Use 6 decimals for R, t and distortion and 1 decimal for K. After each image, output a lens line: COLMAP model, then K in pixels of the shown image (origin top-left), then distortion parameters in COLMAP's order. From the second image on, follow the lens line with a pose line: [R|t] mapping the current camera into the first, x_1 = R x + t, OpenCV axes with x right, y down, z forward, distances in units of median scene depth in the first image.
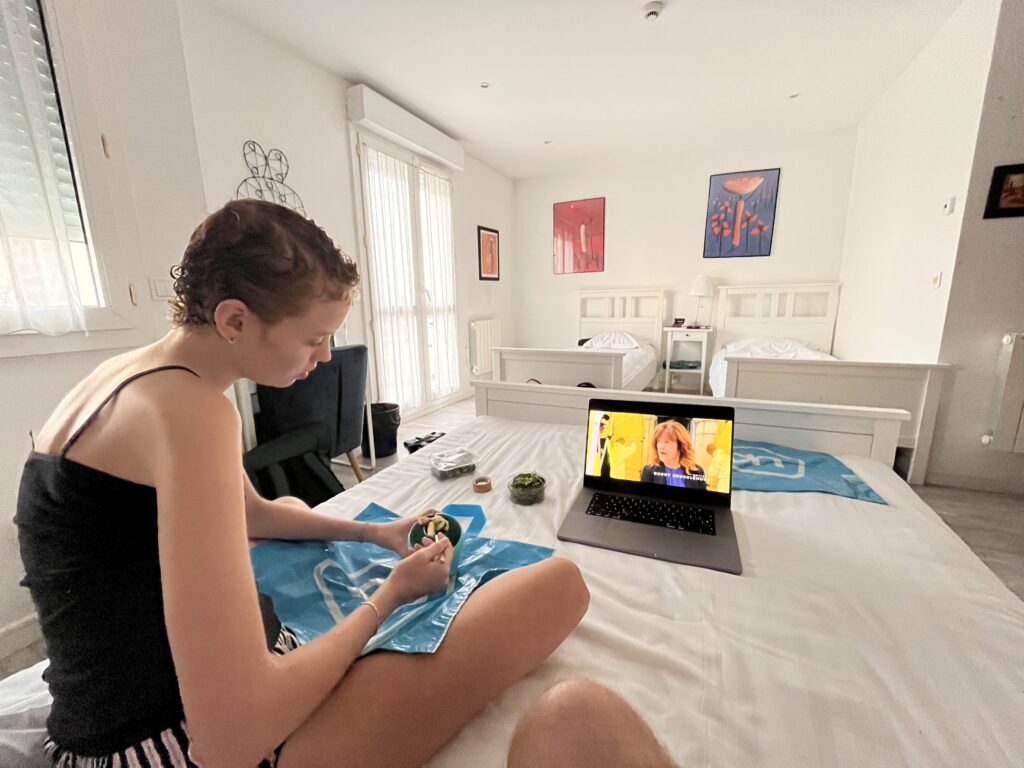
lens RADIAL K [[414.2, 0, 512.4], [0, 414.2, 385.3], [0, 0, 1]] dist [-0.001346, -0.000114]
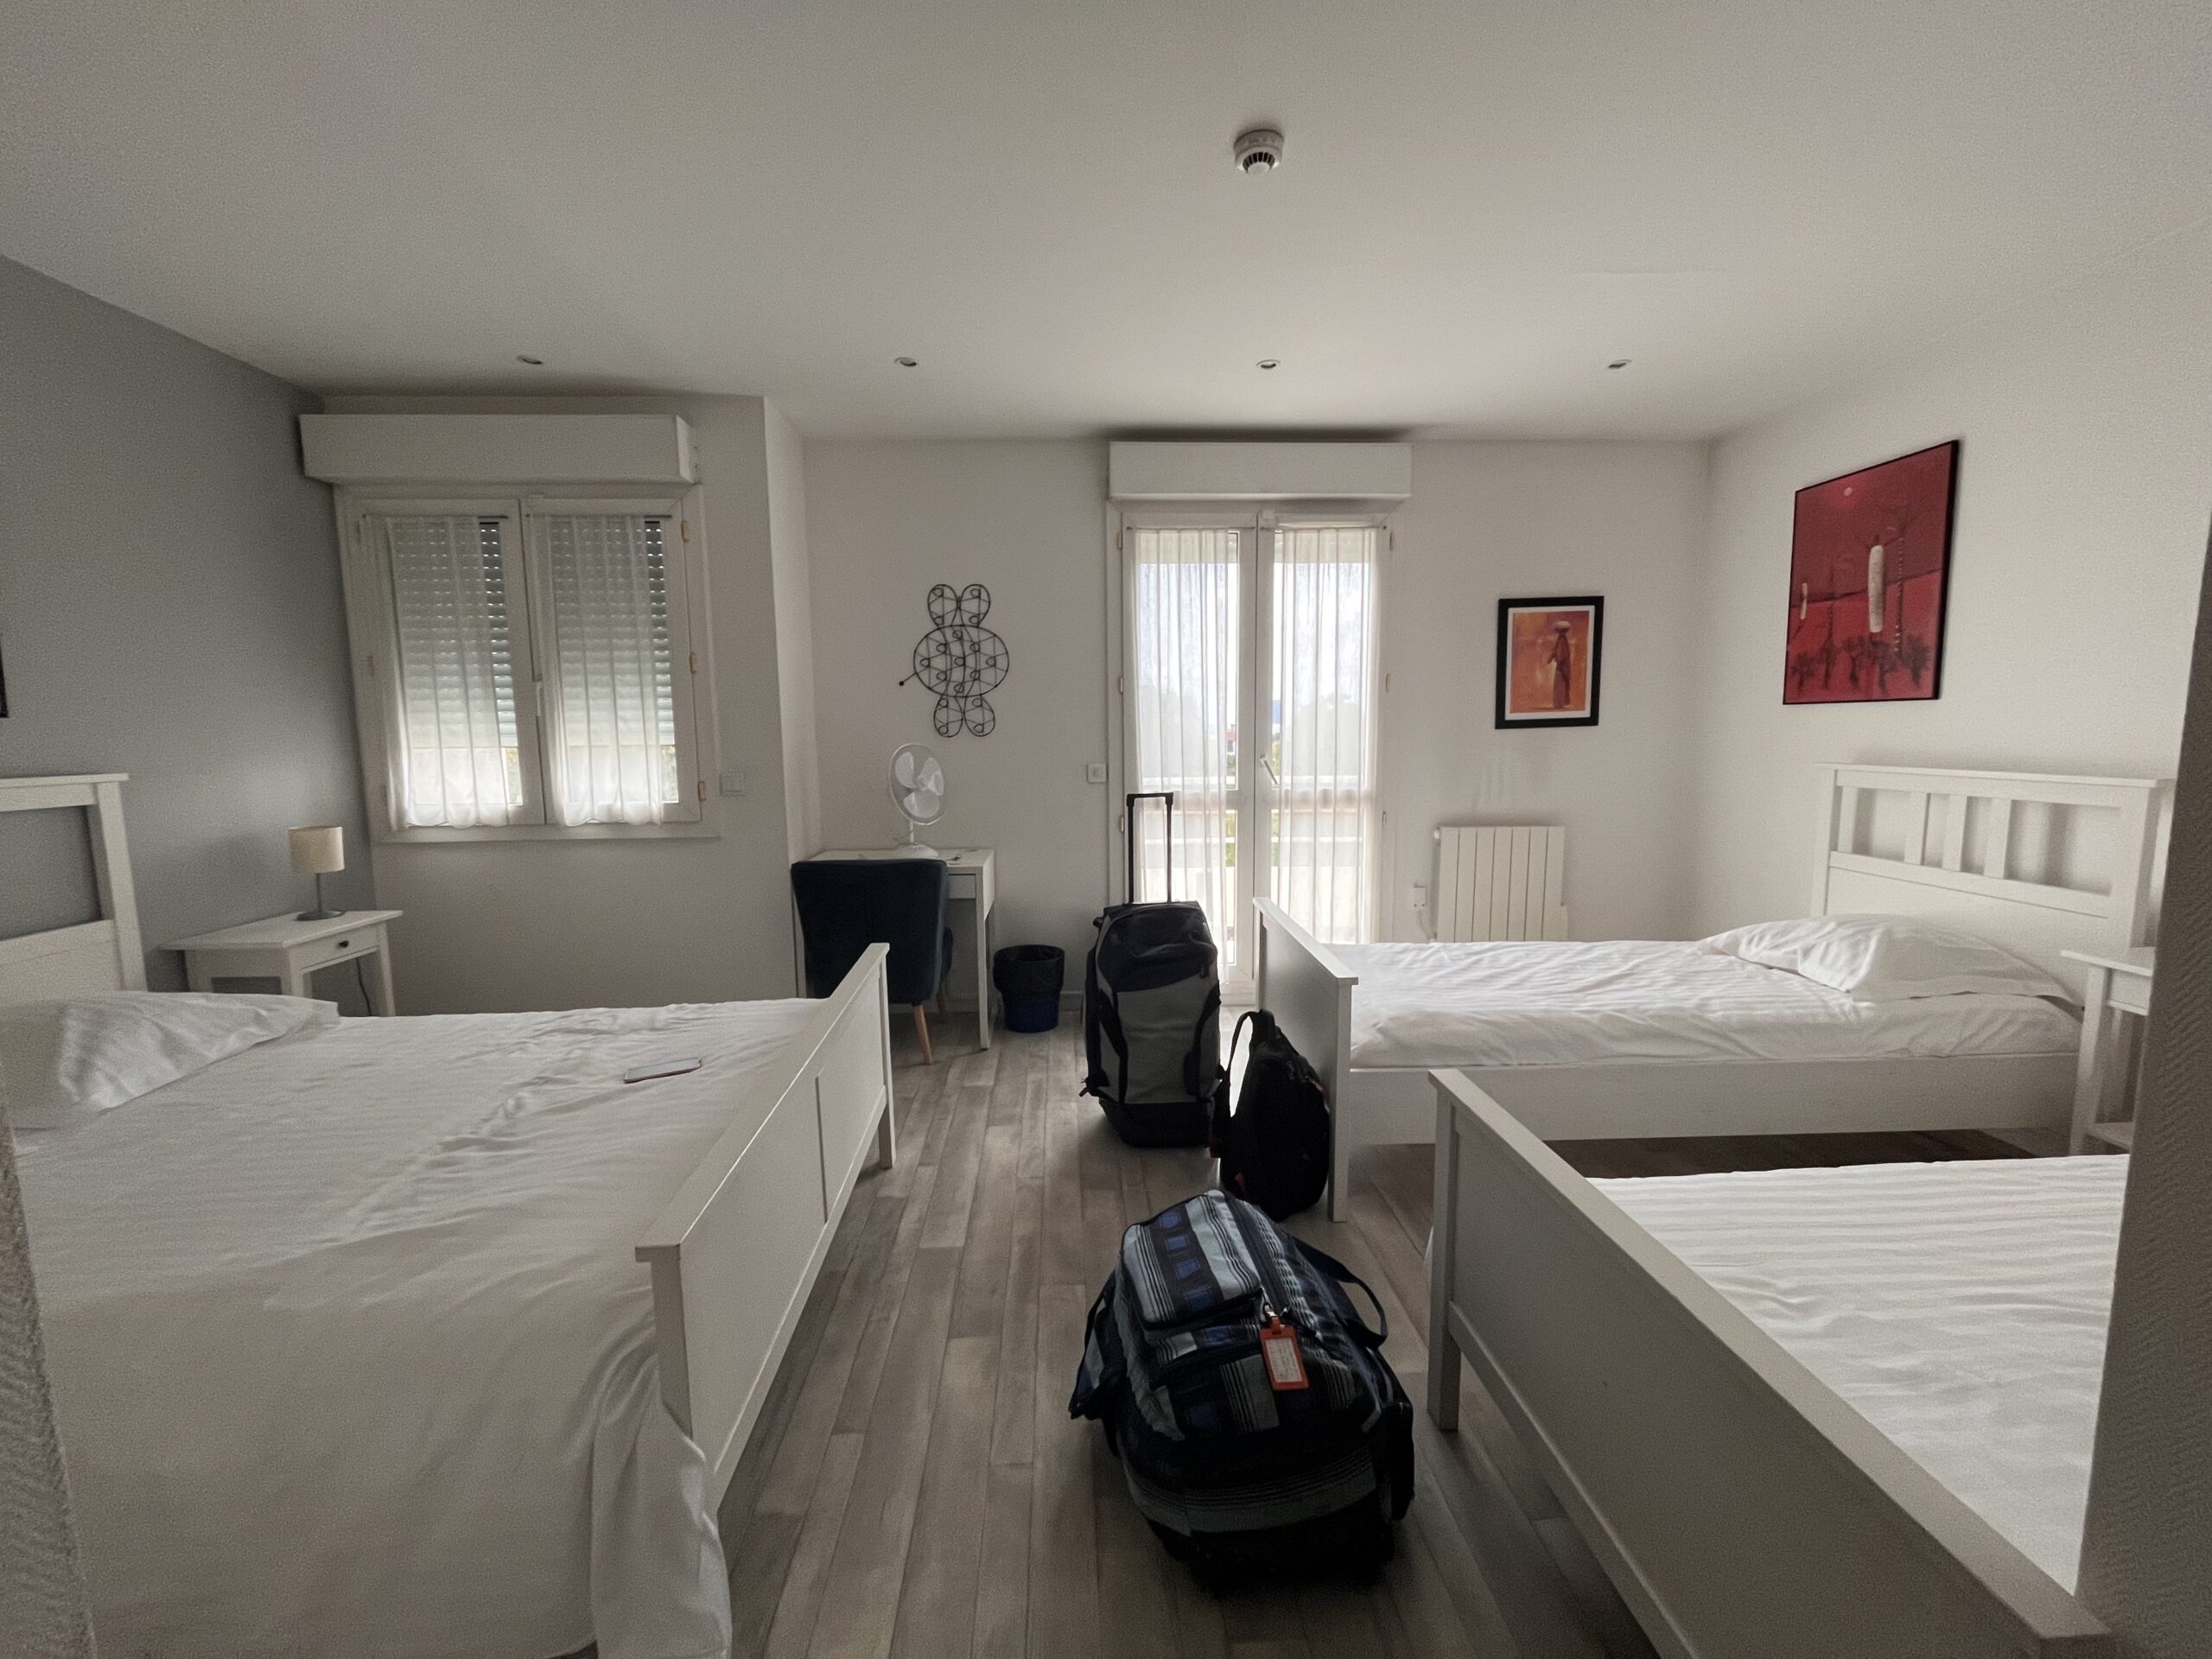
lens RADIAL K [[894.8, 0, 1105.7], [0, 894.8, 832.8], [0, 0, 1]] dist [-0.001346, -0.000114]
pose [[0.470250, 0.120639, -0.874249, 0.721101], [-0.170960, 0.984301, 0.043868, -0.172069], [0.865816, 0.128833, 0.483492, 0.345410]]
